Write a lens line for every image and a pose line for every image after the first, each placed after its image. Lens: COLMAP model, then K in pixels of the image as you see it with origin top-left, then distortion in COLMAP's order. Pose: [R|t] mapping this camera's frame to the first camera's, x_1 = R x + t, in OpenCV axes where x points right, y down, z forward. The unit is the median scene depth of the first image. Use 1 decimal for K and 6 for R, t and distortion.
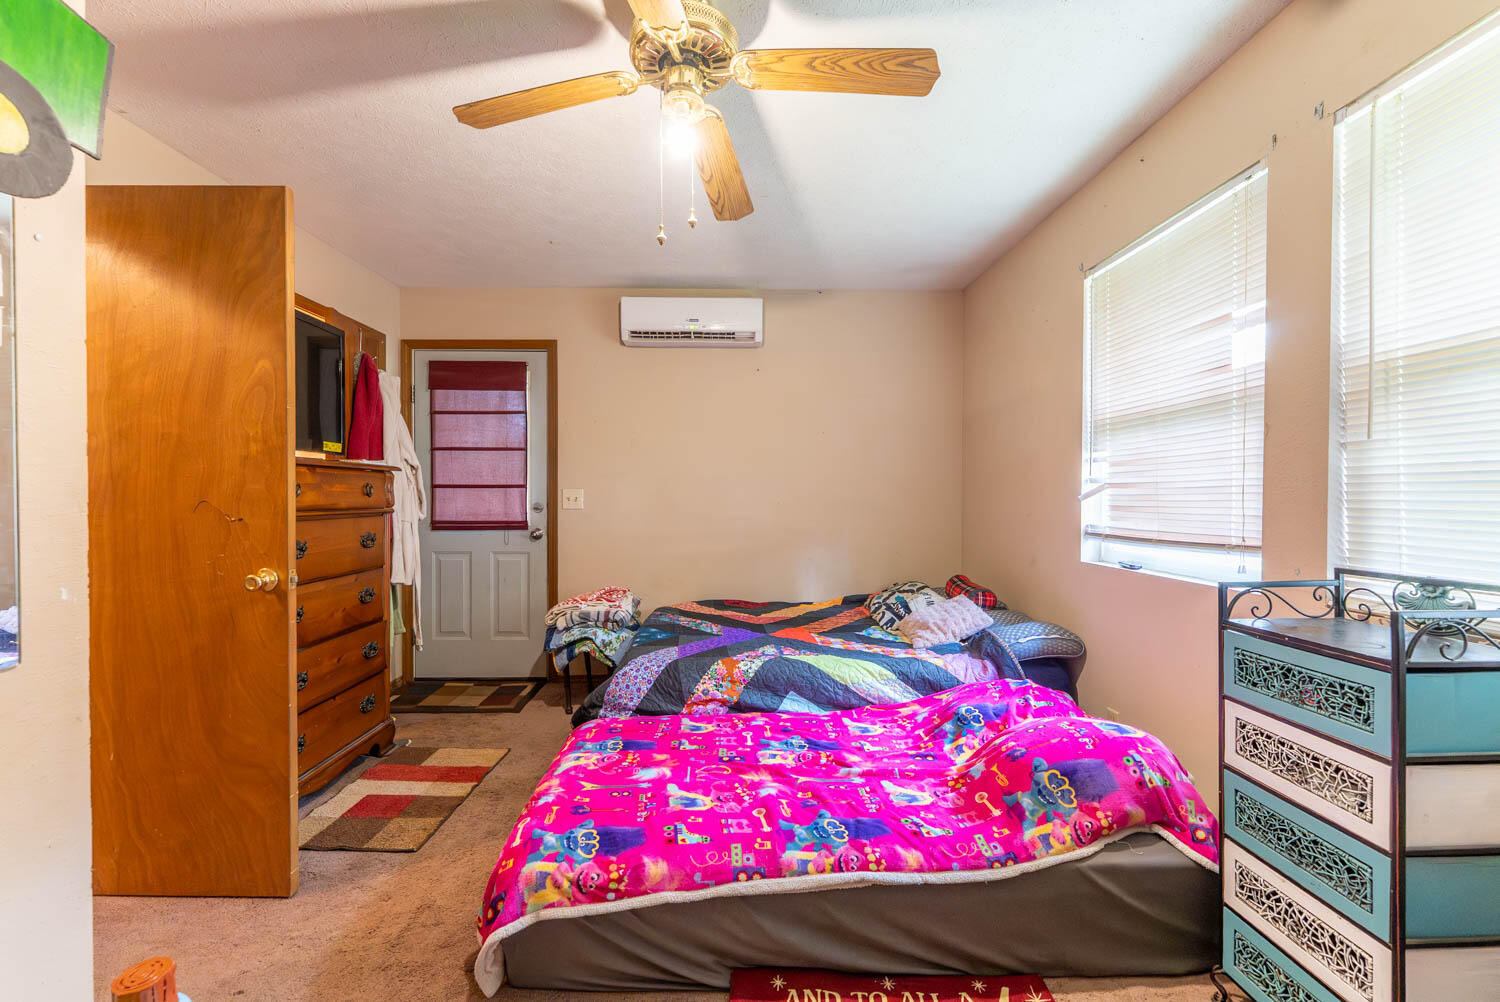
lens RADIAL K [[624.6, 0, 743.7], [0, 624.6, 501.2], [0, 0, 1]] dist [-0.000591, -0.000825]
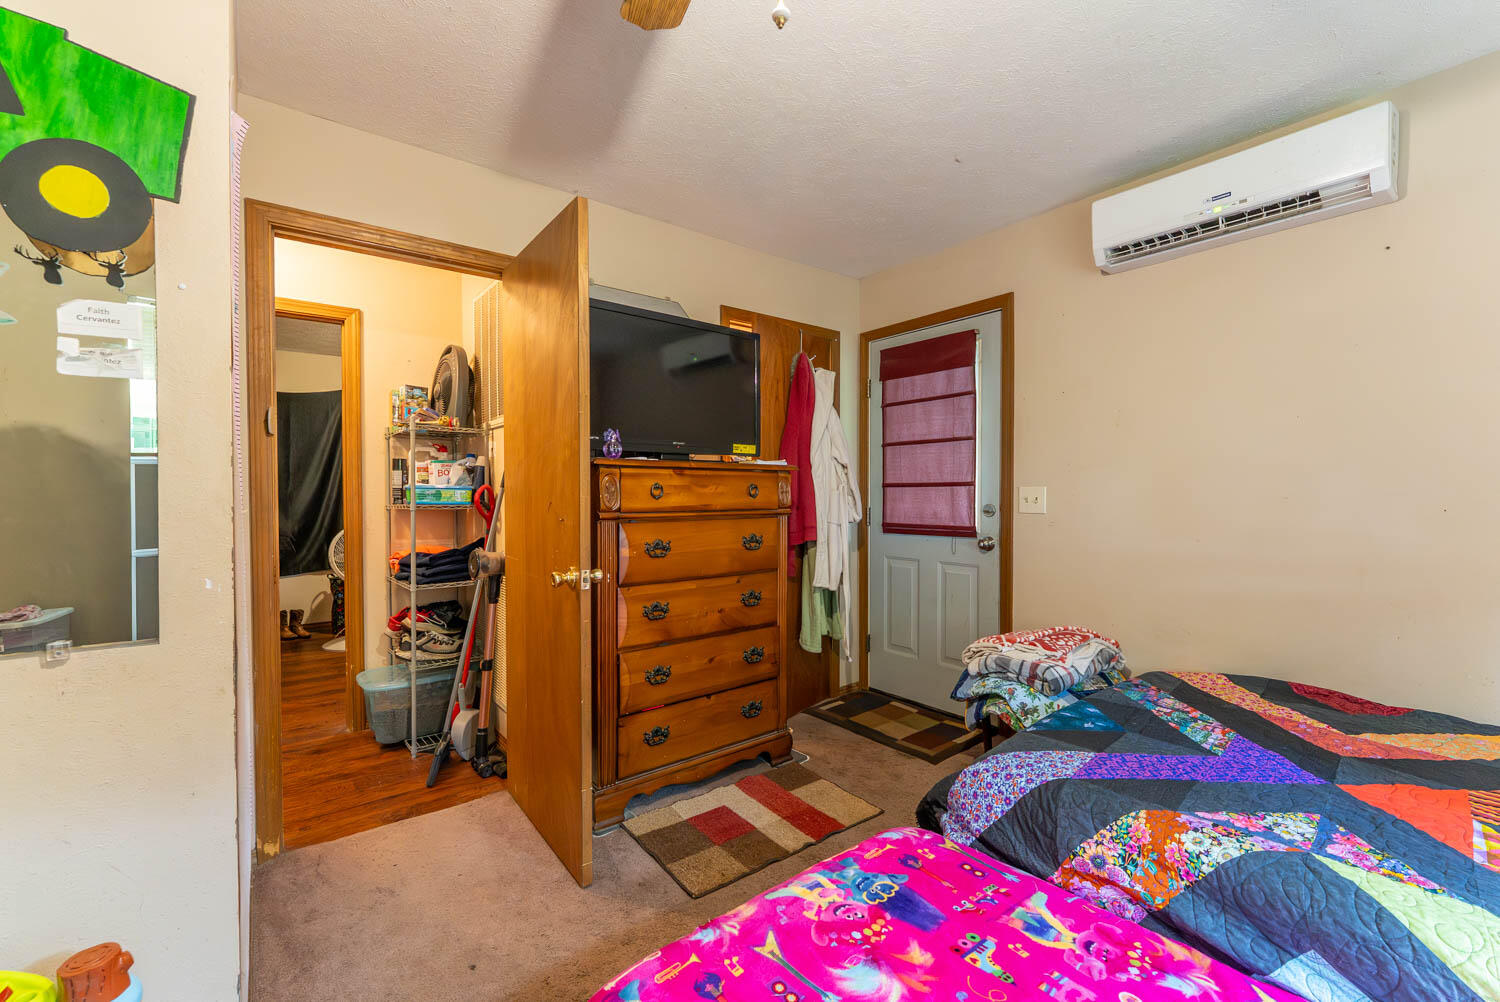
lens RADIAL K [[624.6, 0, 745.7], [0, 624.6, 504.1], [0, 0, 1]] dist [-0.000591, -0.000825]
pose [[0.600949, 0.010300, -0.799221, 0.181393], [-0.003892, 0.999943, 0.009960, -0.007113], [0.799278, -0.002874, 0.600955, 0.428285]]
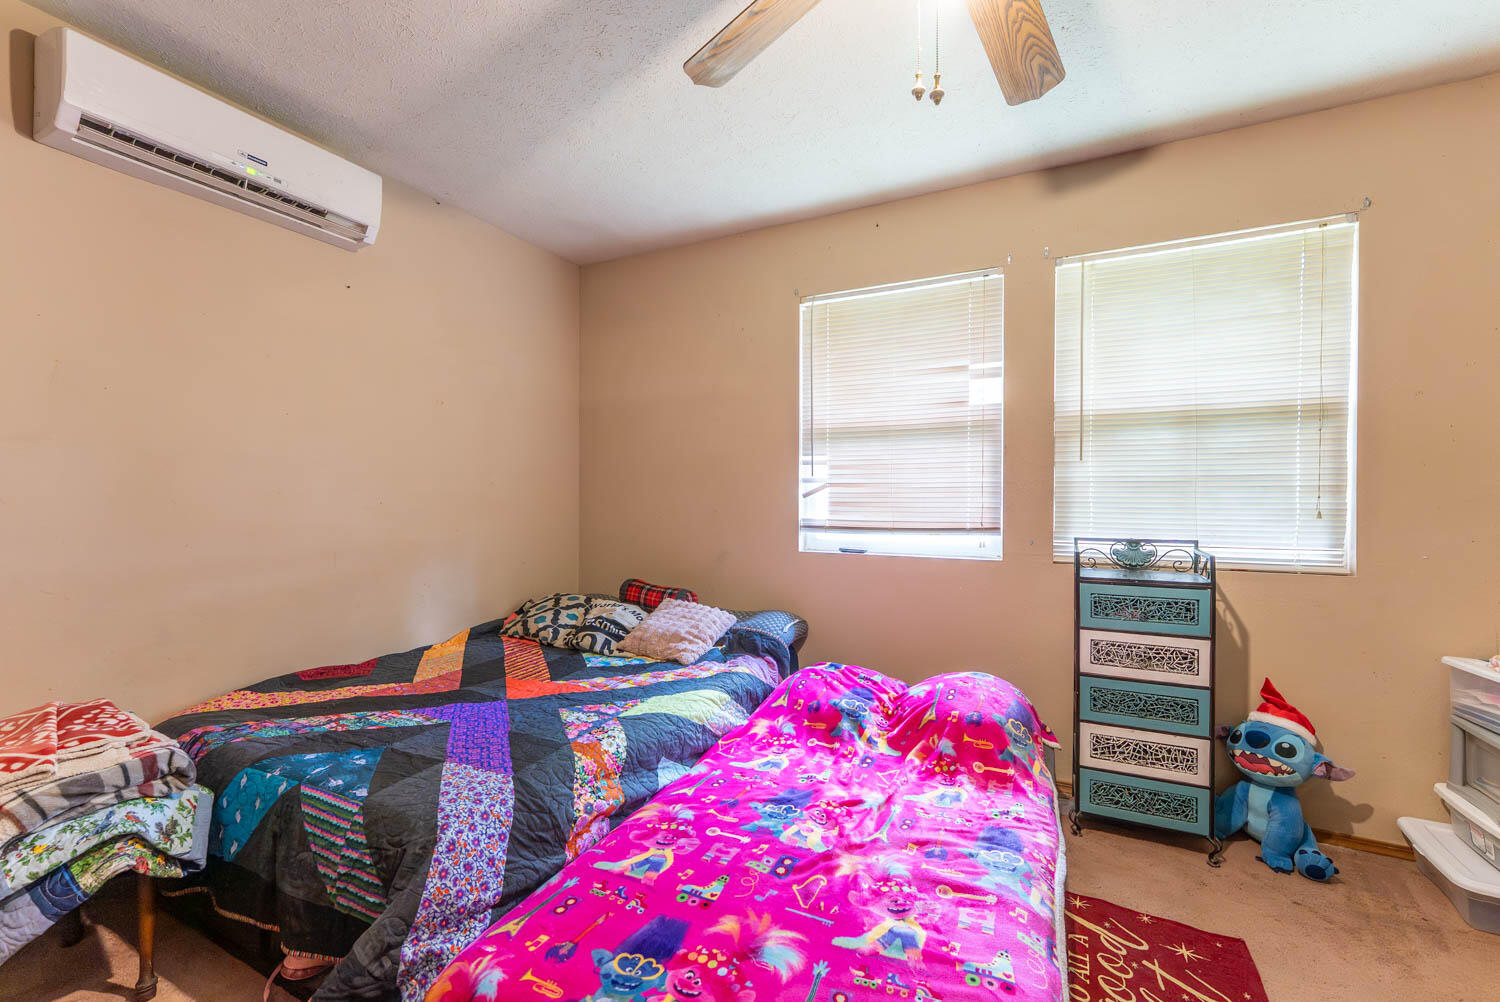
lens RADIAL K [[624.6, 0, 747.3], [0, 624.6, 501.3], [0, 0, 1]] dist [-0.000591, -0.000825]
pose [[0.472734, -0.005379, 0.881189, -0.521846], [0.003312, 0.999985, 0.004328, 0.000401], [-0.881199, 0.000873, 0.472744, 0.563927]]
